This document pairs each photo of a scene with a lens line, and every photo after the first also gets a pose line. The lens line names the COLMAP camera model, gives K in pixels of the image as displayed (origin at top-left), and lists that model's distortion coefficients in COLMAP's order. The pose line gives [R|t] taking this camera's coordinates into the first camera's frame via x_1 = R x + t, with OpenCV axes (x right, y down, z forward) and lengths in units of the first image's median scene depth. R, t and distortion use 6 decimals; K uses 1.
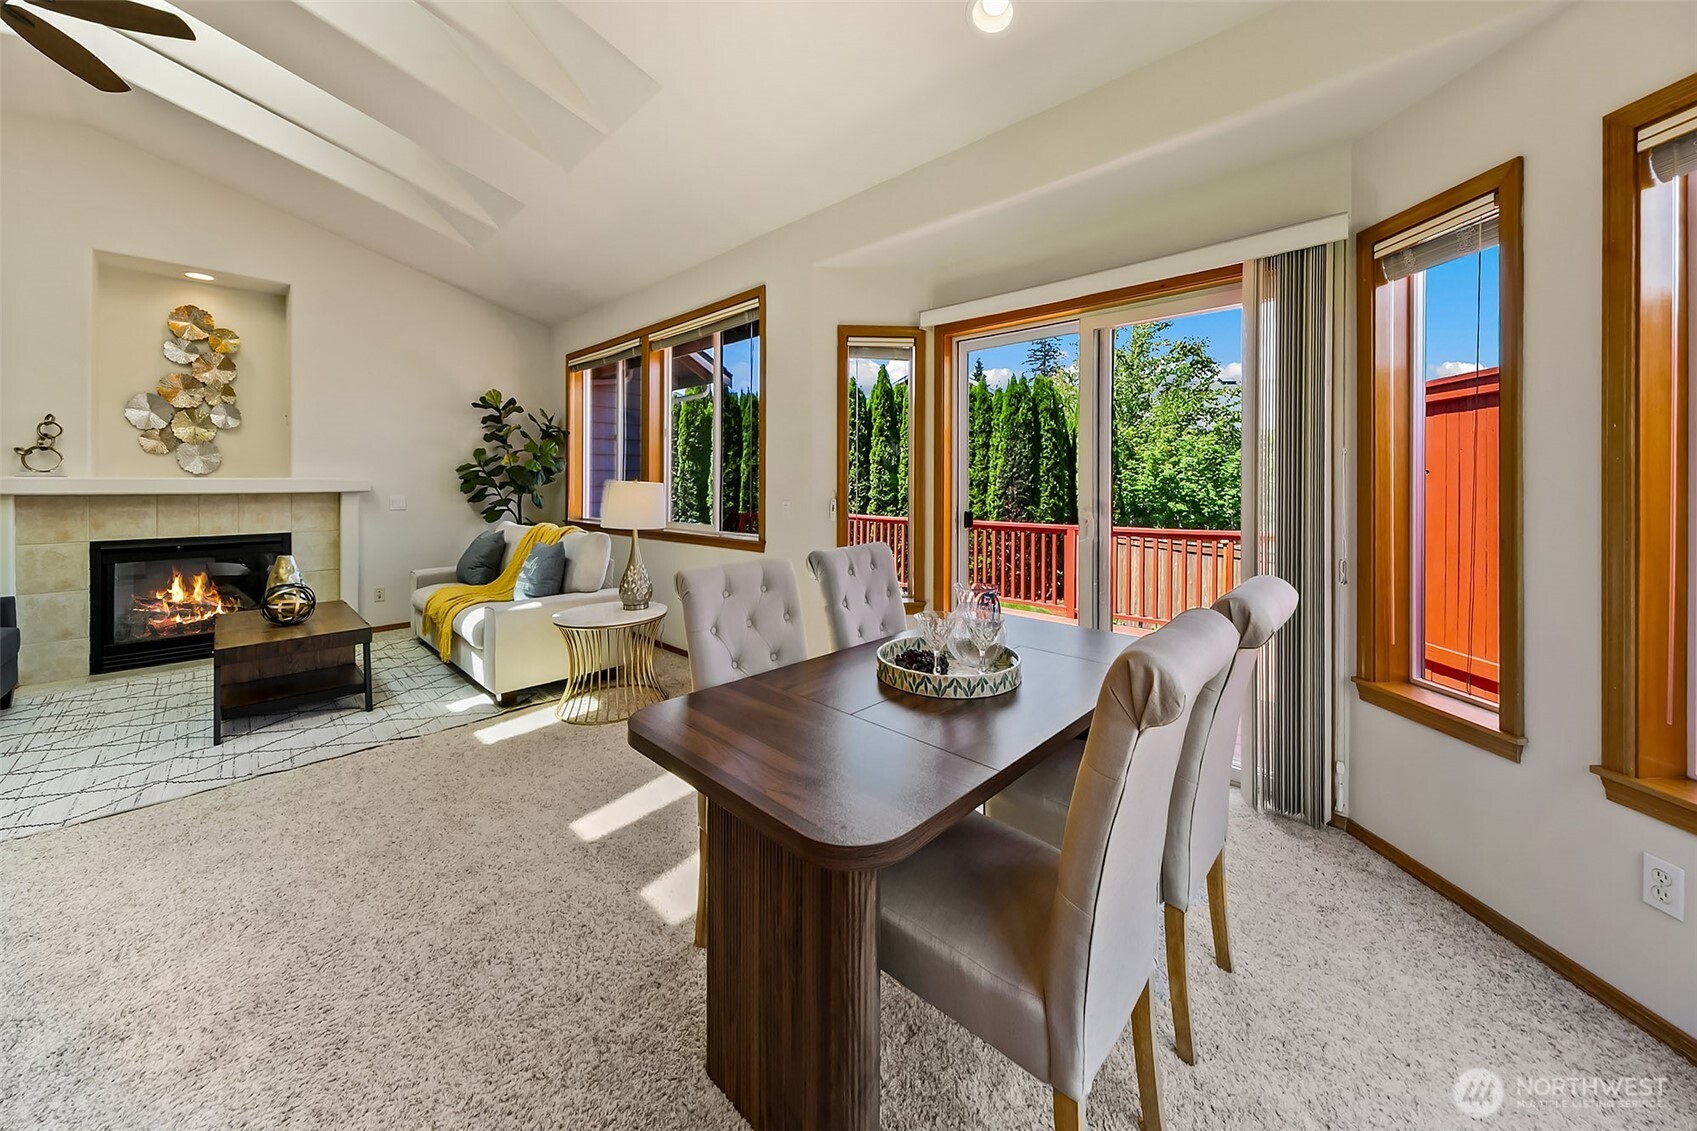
lens RADIAL K [[601.5, 0, 855.4], [0, 601.5, 476.3], [0, 0, 1]] dist [0.005800, -0.000288]
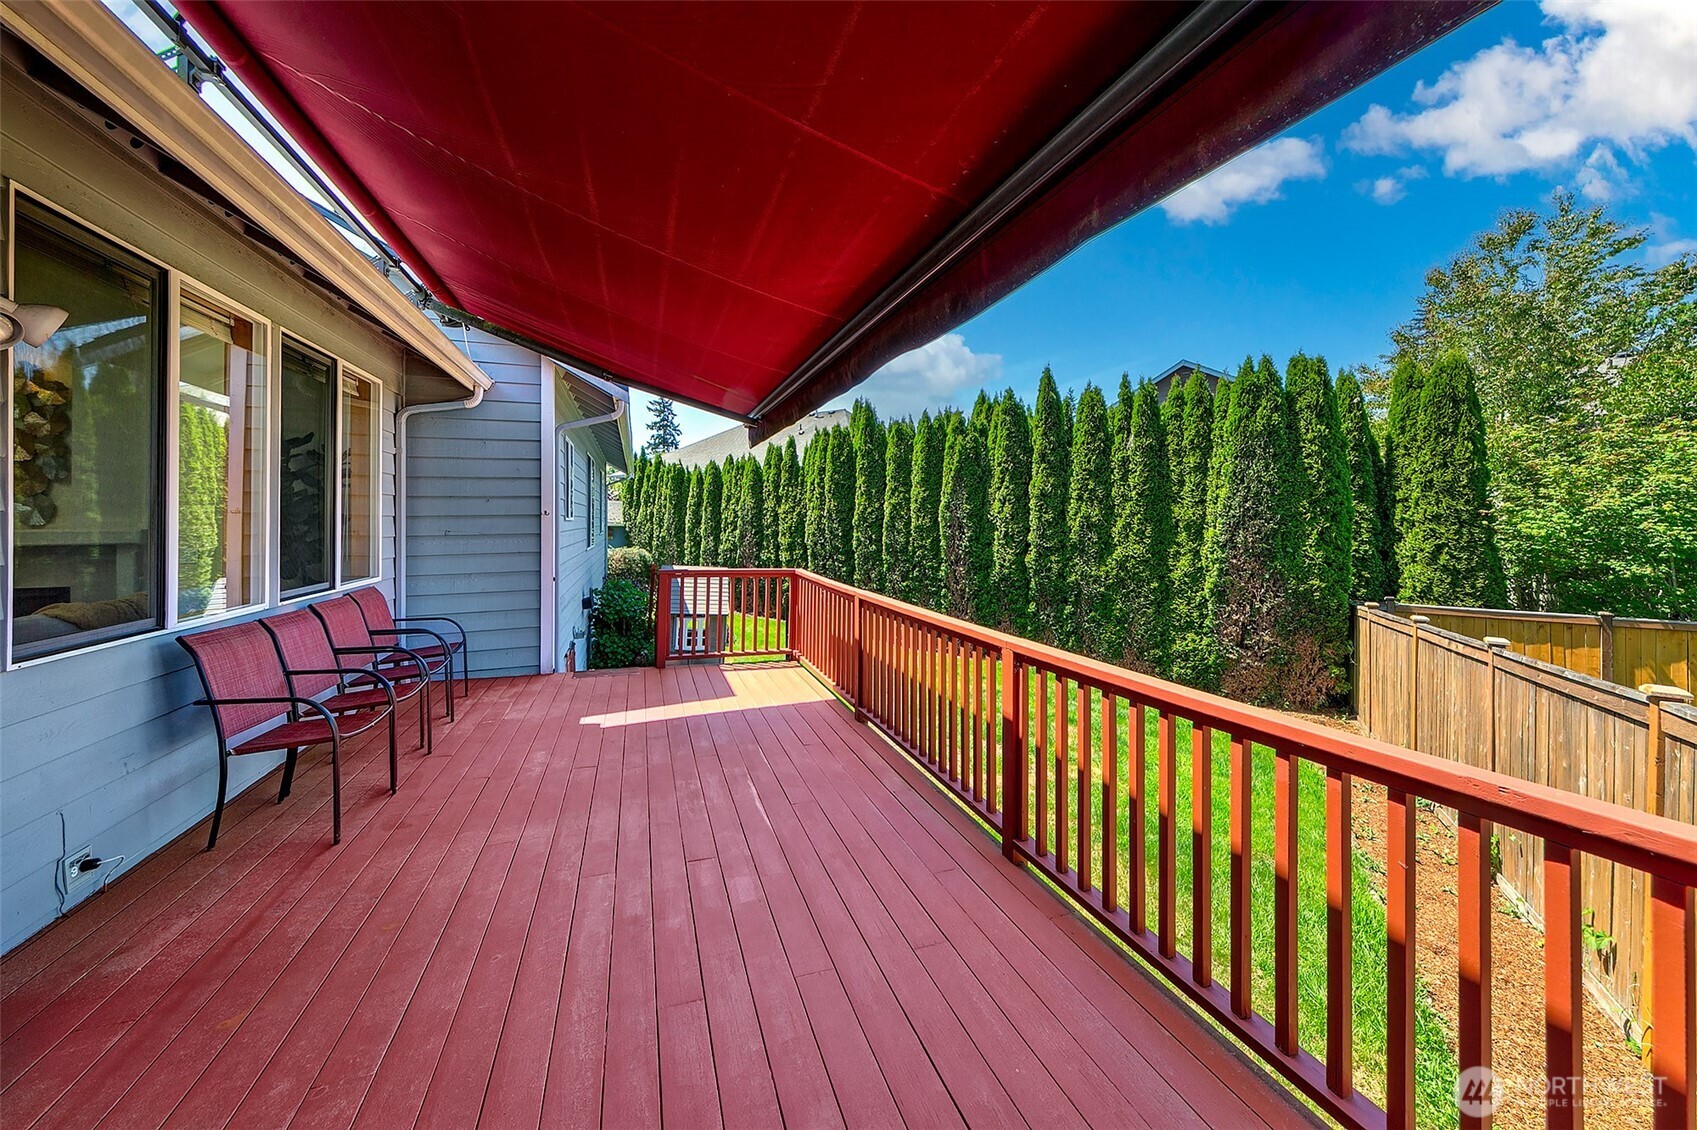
lens RADIAL K [[601.5, 0, 845.2], [0, 601.5, 511.6], [0, 0, 1]] dist [0.005800, -0.000288]
pose [[0.883555, -0.009047, -0.468241, 0.604688], [0.008123, 0.999959, -0.003992, -0.012237], [0.468258, -0.000277, 0.883592, 0.732556]]
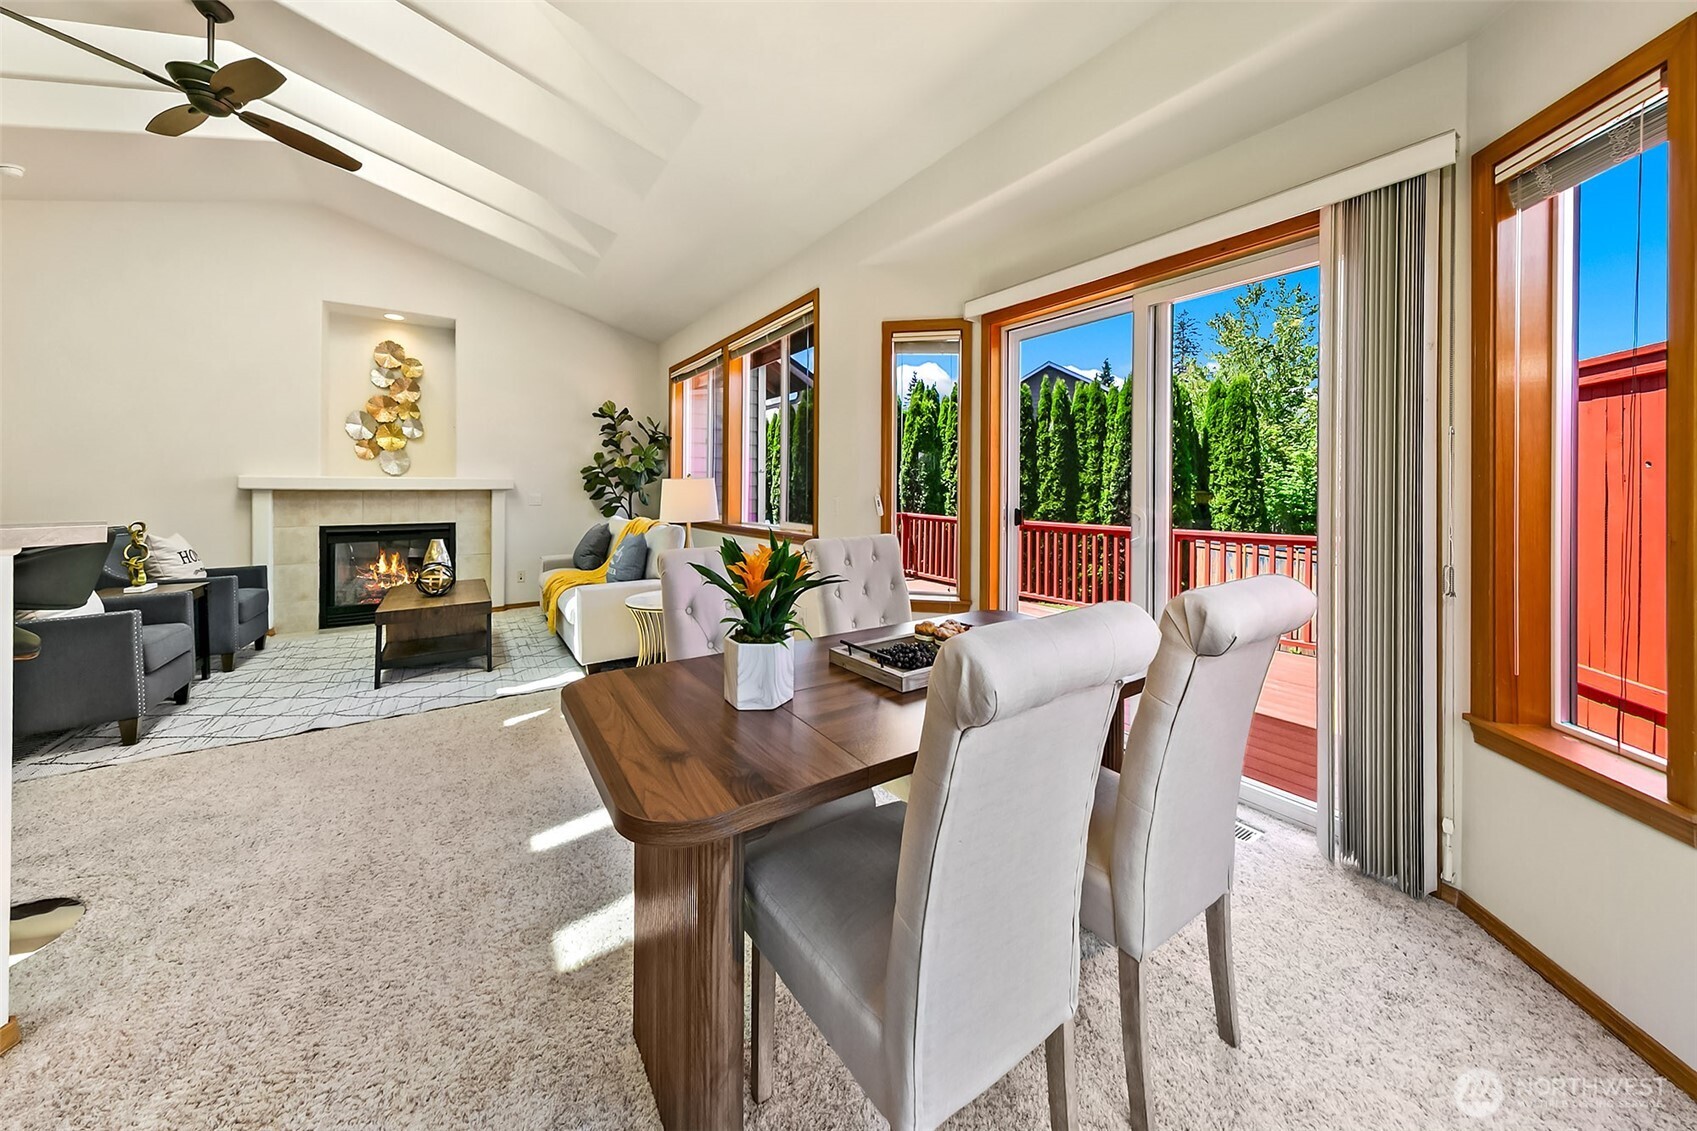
lens RADIAL K [[582.1, 0, 844.7], [0, 582.1, 482.7], [0, 0, 1]] dist [0.008968, -0.000681]
pose [[0.973988, -0.000518, -0.226600, 0.114104], [0.000436, 1.000000, -0.000409, 0.015658], [0.226600, 0.000300, 0.973988, 0.034156]]
